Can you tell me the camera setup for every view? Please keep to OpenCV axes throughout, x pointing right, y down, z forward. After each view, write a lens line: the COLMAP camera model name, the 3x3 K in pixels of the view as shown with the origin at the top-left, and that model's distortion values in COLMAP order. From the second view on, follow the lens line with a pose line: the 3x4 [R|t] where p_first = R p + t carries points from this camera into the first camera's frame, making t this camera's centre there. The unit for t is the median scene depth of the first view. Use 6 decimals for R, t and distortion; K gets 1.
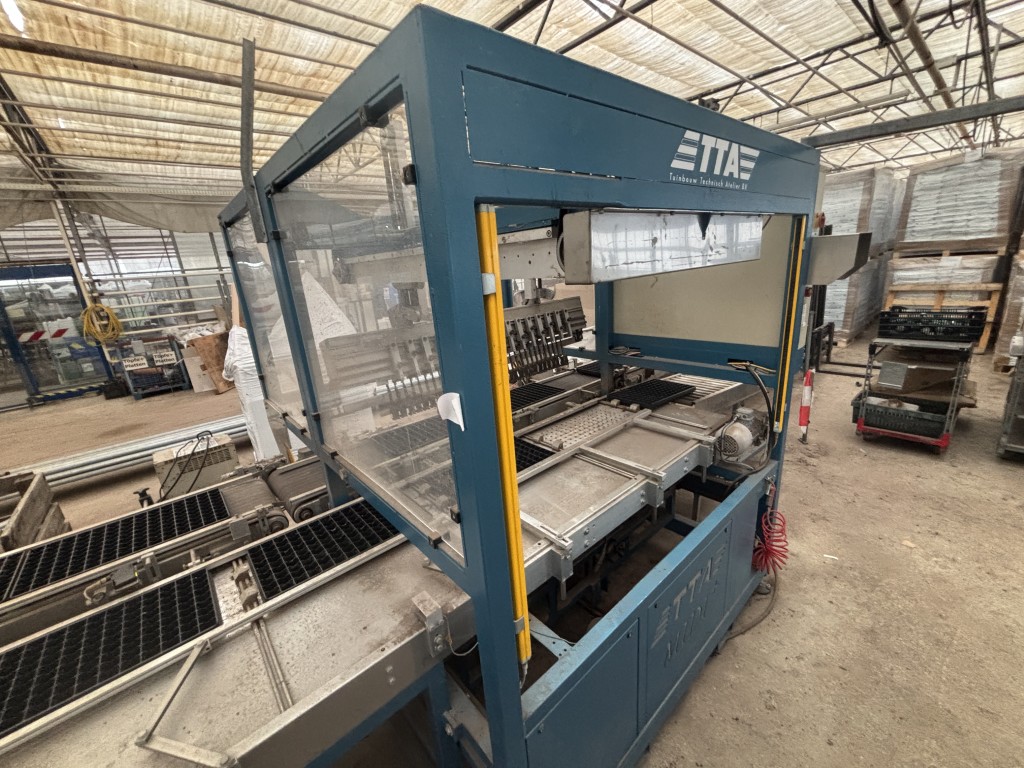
lens RADIAL K [[413.5, 0, 514.2], [0, 413.5, 381.4], [0, 0, 1]] dist [-0.001570, -0.000932]
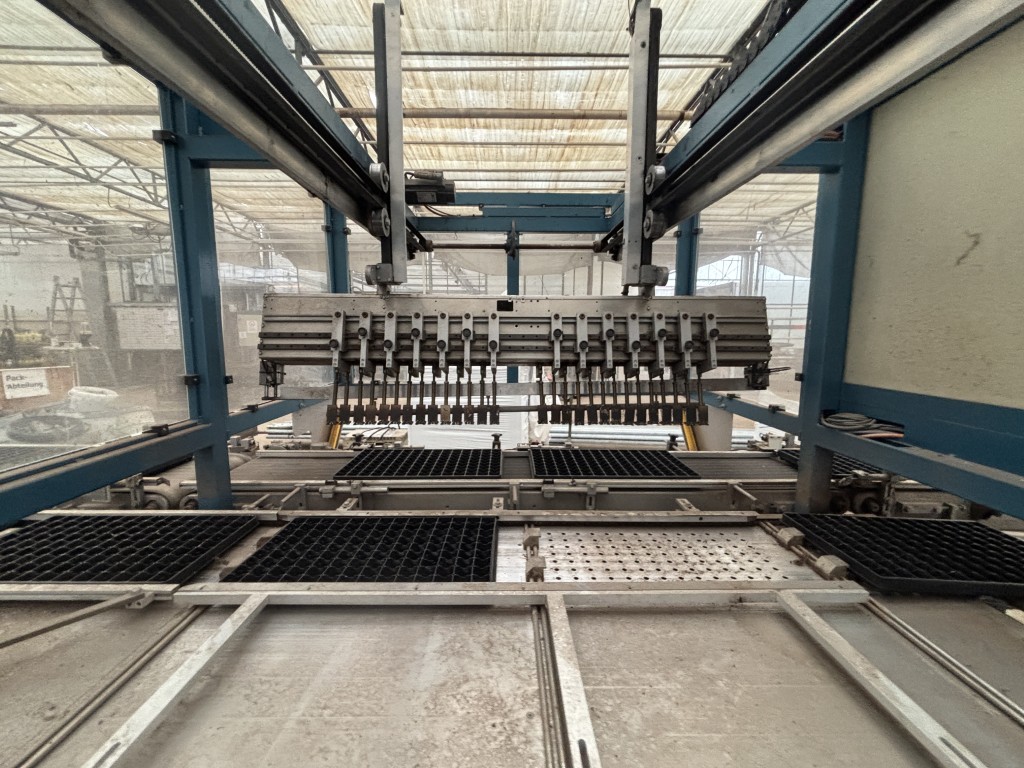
lens RADIAL K [[413.5, 0, 514.2], [0, 413.5, 381.4], [0, 0, 1]] dist [-0.001570, -0.000932]
pose [[0.756960, 0.154860, -0.634846, 0.149441], [-0.241011, 0.969184, -0.050953, -0.006191], [0.607392, 0.191574, 0.770957, 0.262082]]
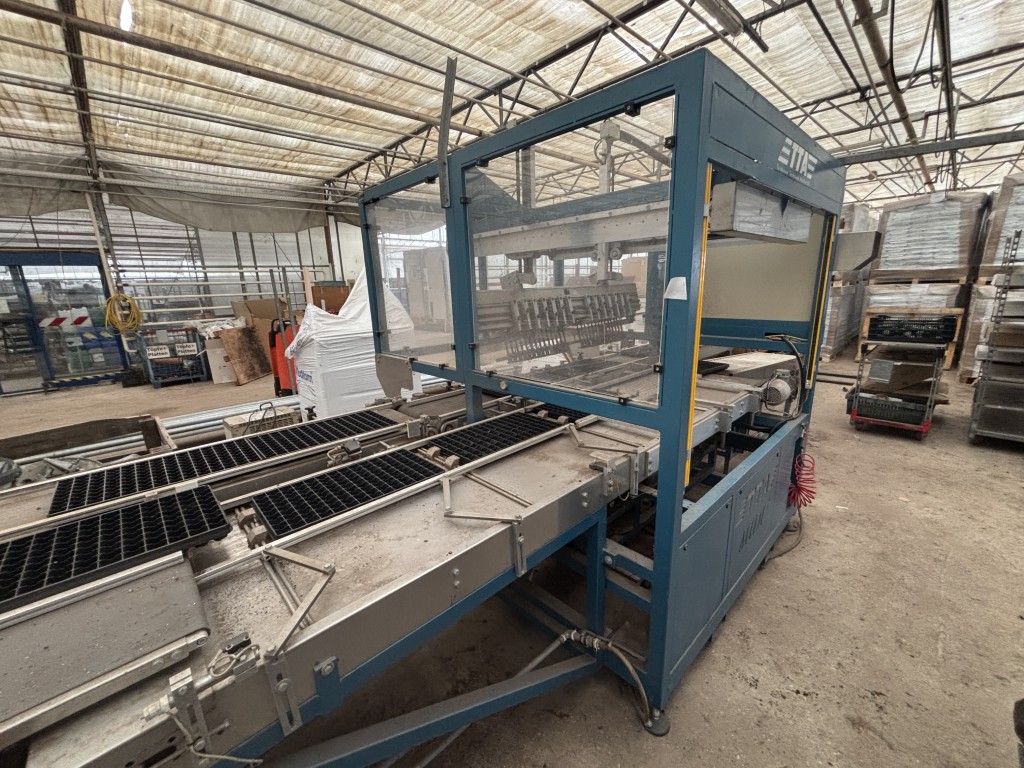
lens RADIAL K [[413.5, 0, 514.2], [0, 413.5, 381.4], [0, 0, 1]] dist [-0.001570, -0.000932]
pose [[0.998324, 0.034879, 0.046180, -0.135264], [-0.032410, 0.998059, -0.053186, 0.086144], [-0.047946, 0.051600, 0.997516, -0.089000]]
